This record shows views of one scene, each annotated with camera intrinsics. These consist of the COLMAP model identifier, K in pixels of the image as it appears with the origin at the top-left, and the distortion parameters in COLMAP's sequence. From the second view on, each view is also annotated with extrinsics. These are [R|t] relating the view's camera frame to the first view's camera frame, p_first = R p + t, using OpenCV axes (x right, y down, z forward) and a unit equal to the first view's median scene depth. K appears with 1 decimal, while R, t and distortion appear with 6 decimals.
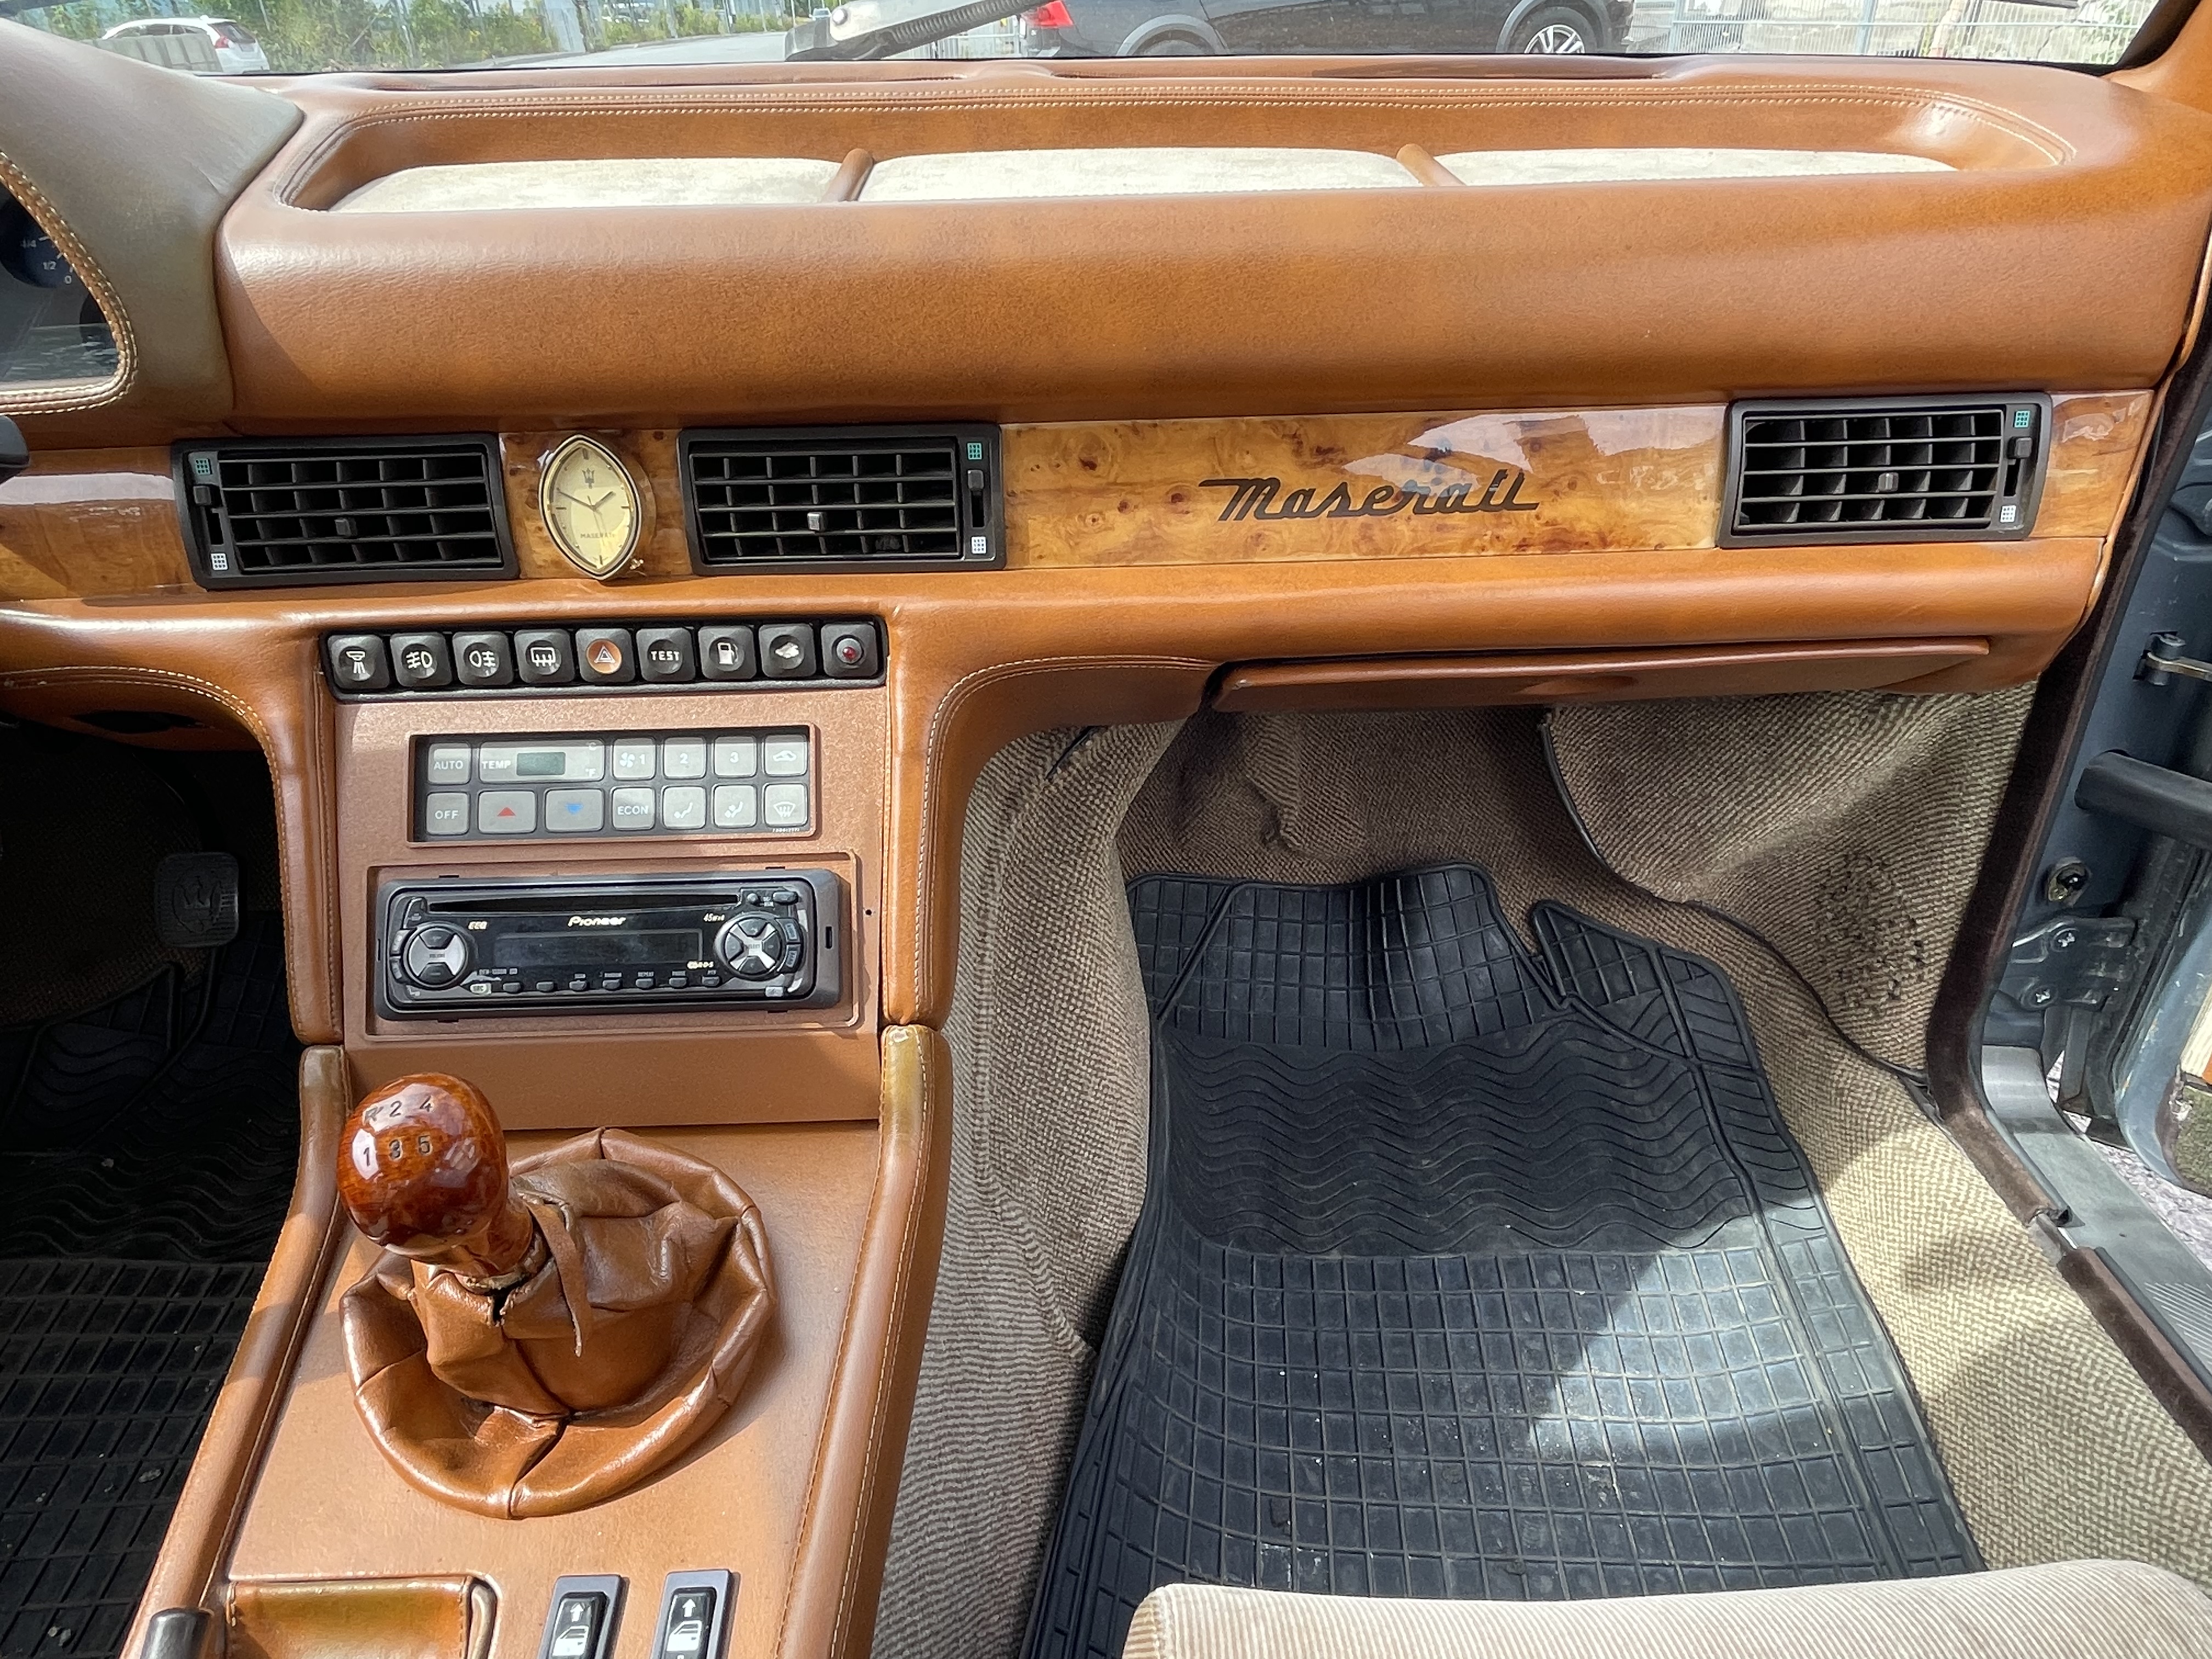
lens RADIAL K [[1351.4, 0, 1115.0], [0, 1351.4, 832.3], [0, 0, 1]] dist [-0.001142, 0.003435]
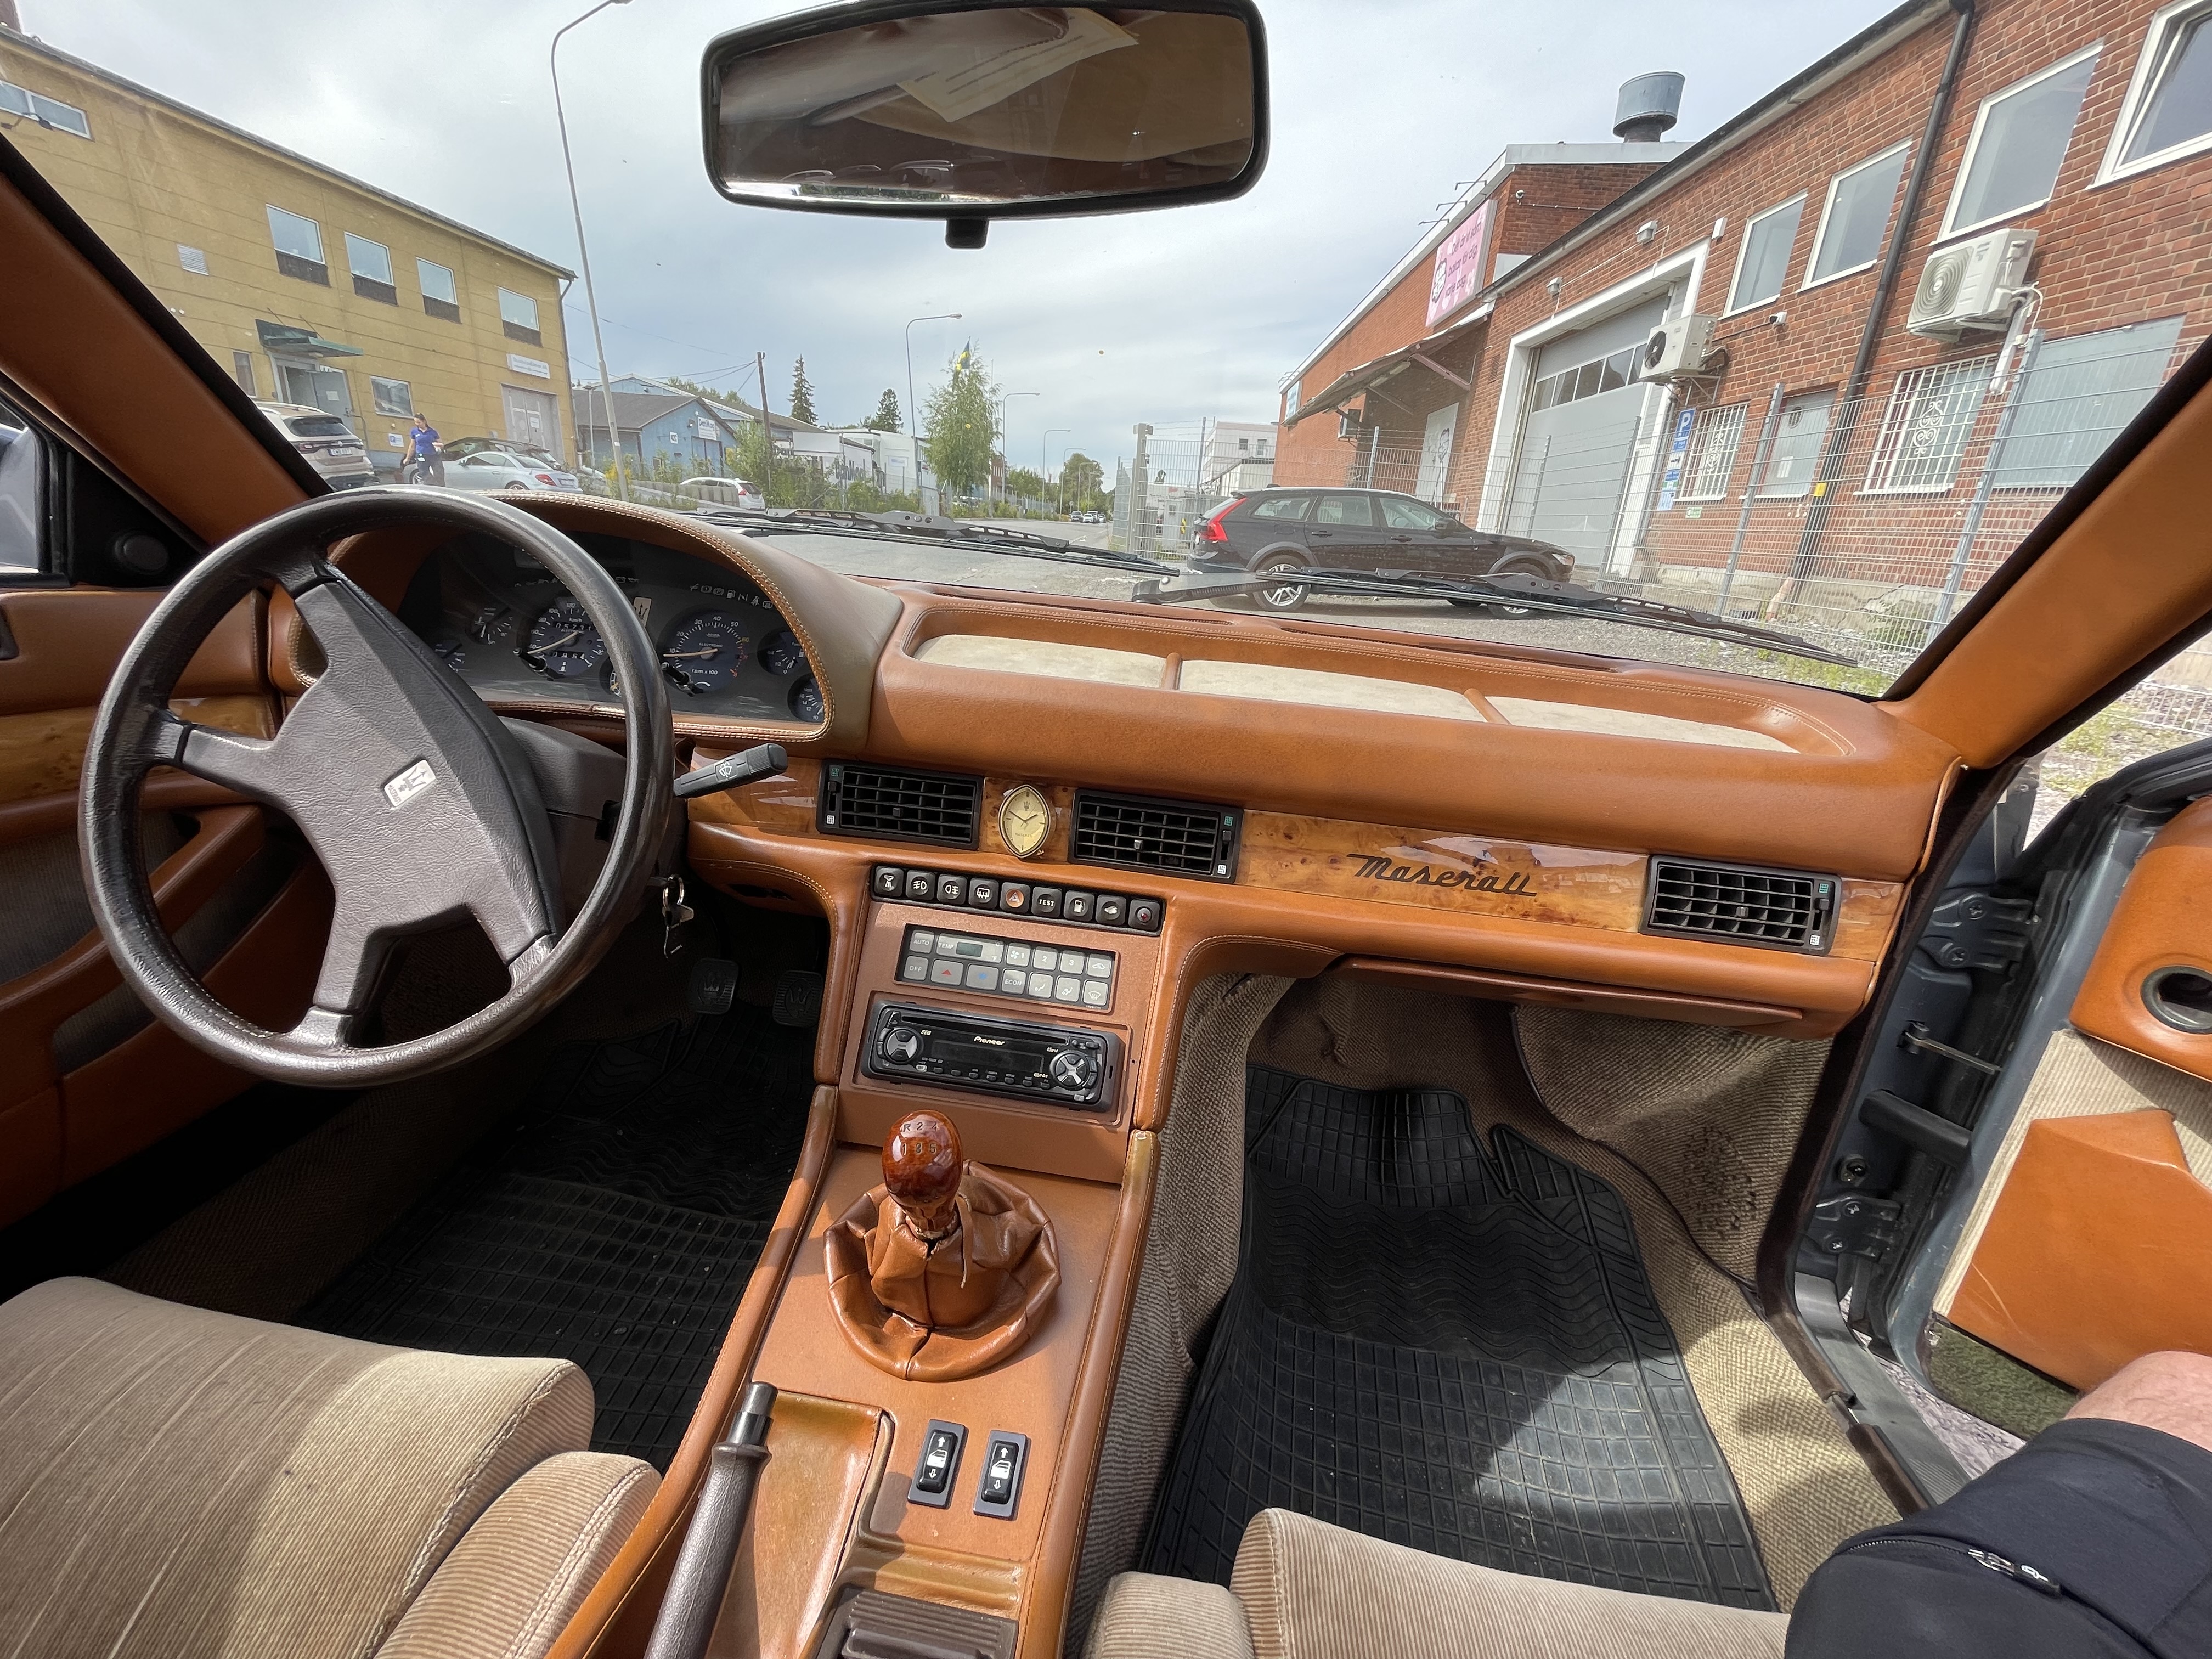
lens RADIAL K [[884.5, 0, 1115.2], [0, 884.5, 836.8], [0, 0, 1]] dist [0.000105, 0.000544]
pose [[0.984298, 0.145305, -0.100215, -0.129032], [-0.162779, 0.966793, -0.197014, 0.006119], [0.068260, 0.210233, 0.975265, -0.197211]]
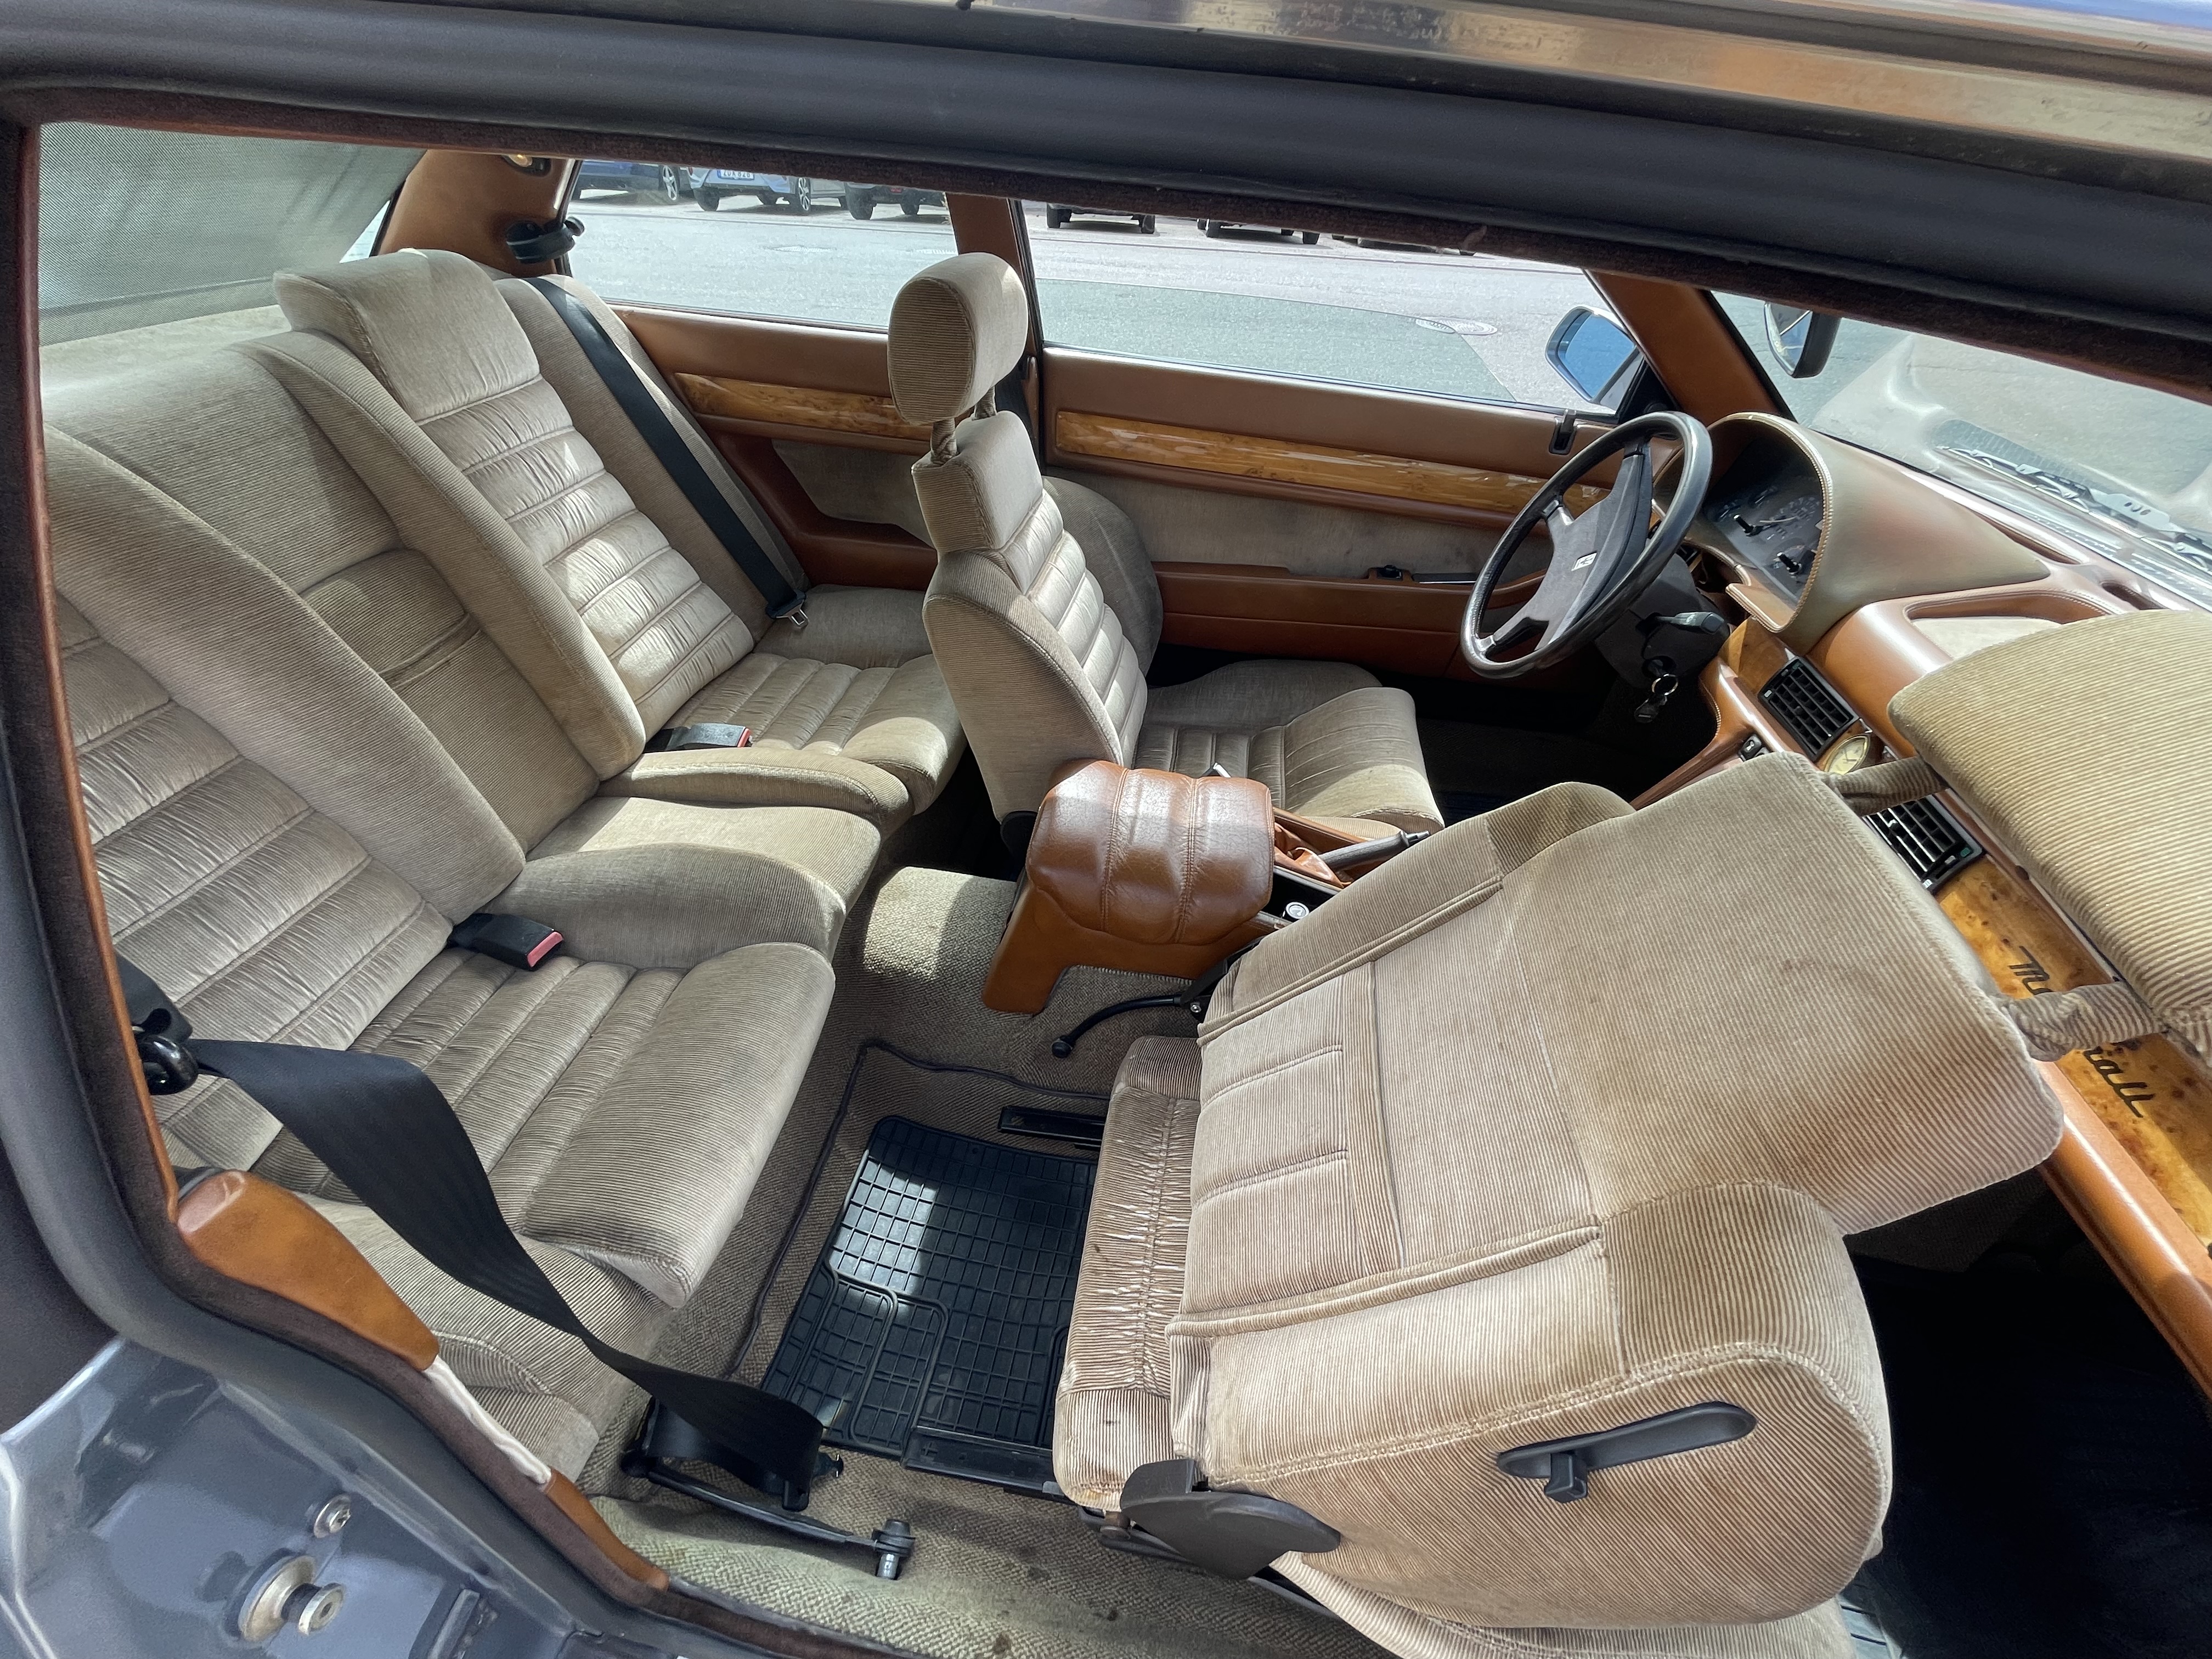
lens RADIAL K [[884.5, 0, 1108.5], [0, 884.5, 832.5], [0, 0, 1]] dist [0.000105, 0.000544]
pose [[-0.175359, 0.635734, -0.751726, 1.054068], [-0.552053, 0.568722, 0.609748, -0.386905], [0.815161, 0.521917, 0.251228, -0.365833]]
